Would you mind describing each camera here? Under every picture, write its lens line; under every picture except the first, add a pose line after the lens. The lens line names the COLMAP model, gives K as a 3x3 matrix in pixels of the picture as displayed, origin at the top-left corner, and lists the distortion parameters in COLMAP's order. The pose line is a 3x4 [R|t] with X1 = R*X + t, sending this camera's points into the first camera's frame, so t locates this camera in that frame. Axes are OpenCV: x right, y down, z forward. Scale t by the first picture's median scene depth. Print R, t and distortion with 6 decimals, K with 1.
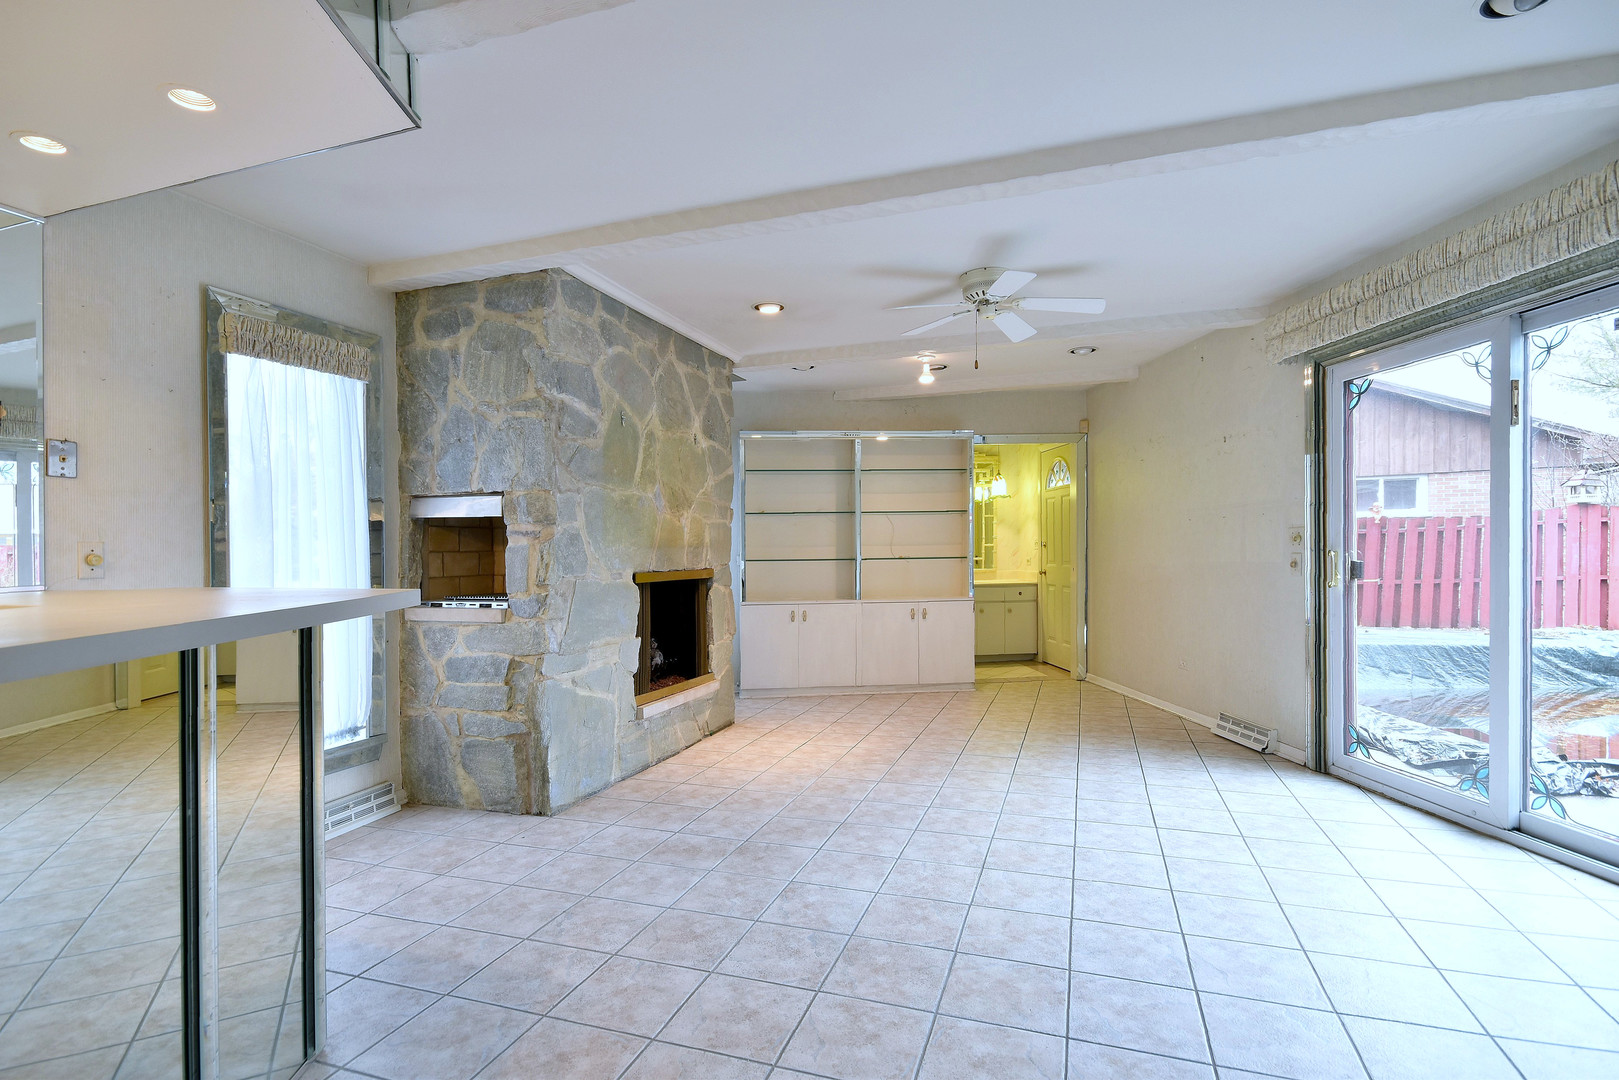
lens RADIAL K [[766.4, 0, 804.6], [0, 766.4, 574.6], [0, 0, 1]] dist [0.004372, 0.000027]
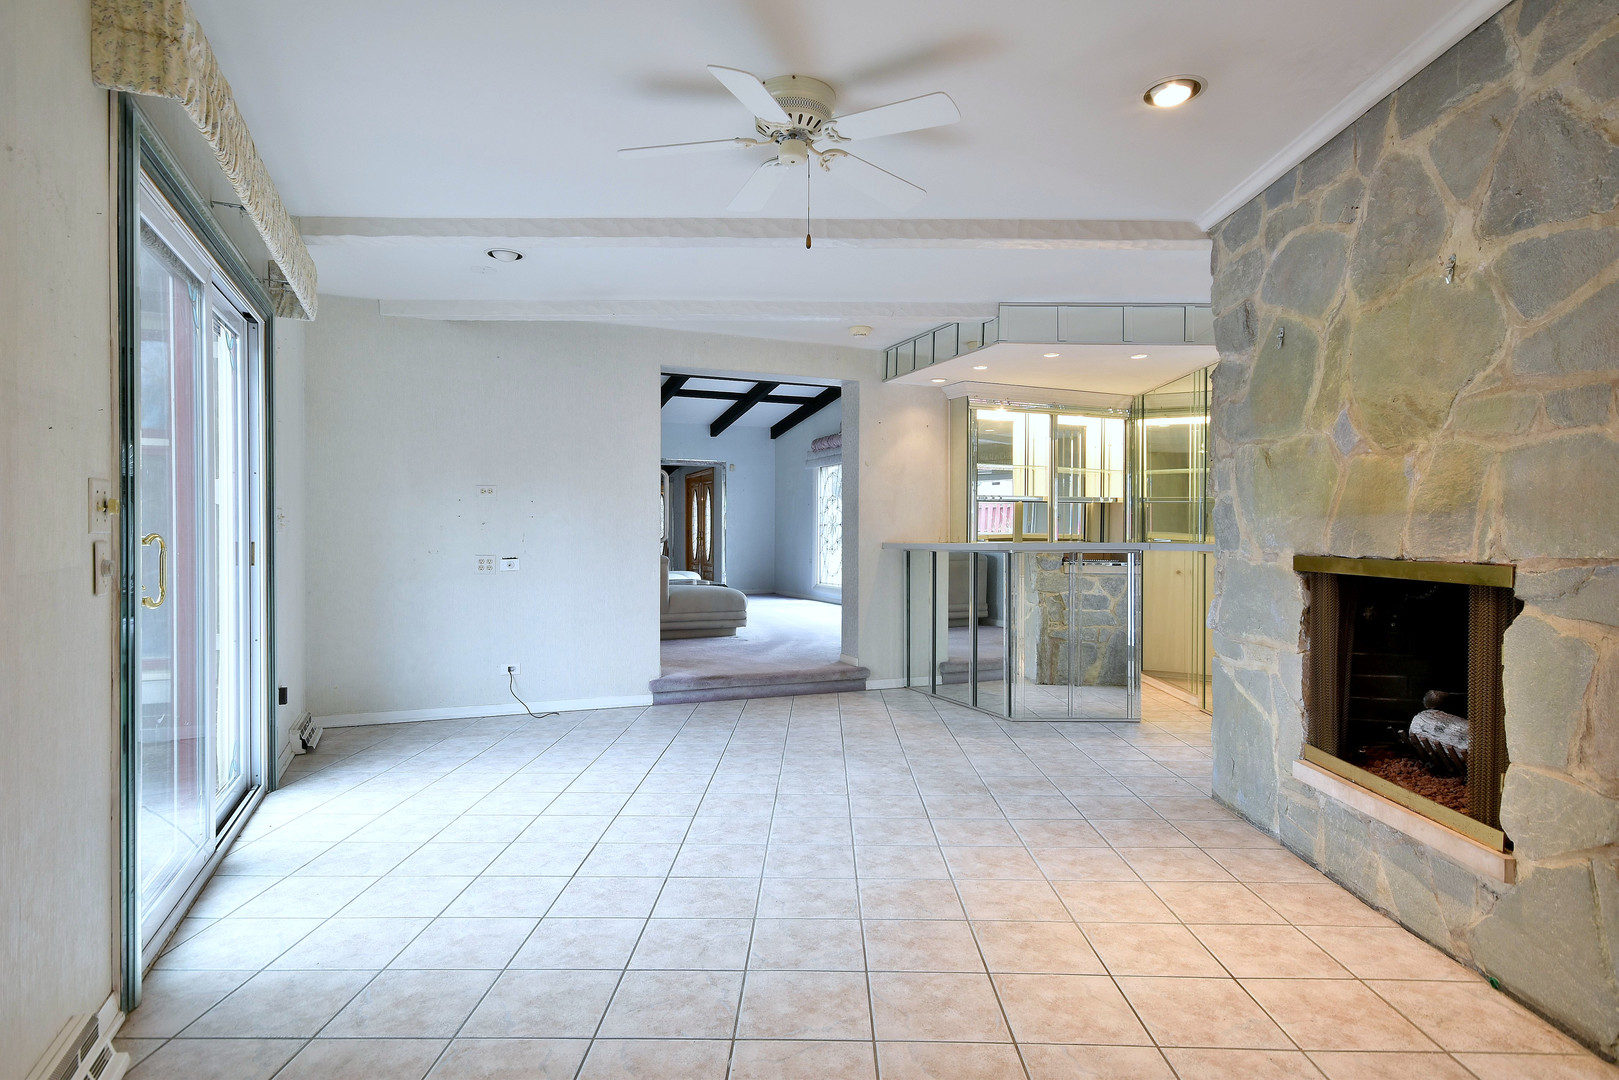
lens RADIAL K [[883.5, 0, 809.3], [0, 883.5, 533.3], [0, 0, 1]] dist [0.000992, 0.000089]
pose [[-0.943659, 0.011572, -0.330716, 0.445051], [0.001137, 0.999496, 0.031728, -0.047731], [0.330916, 0.029564, -0.943197, 1.615758]]
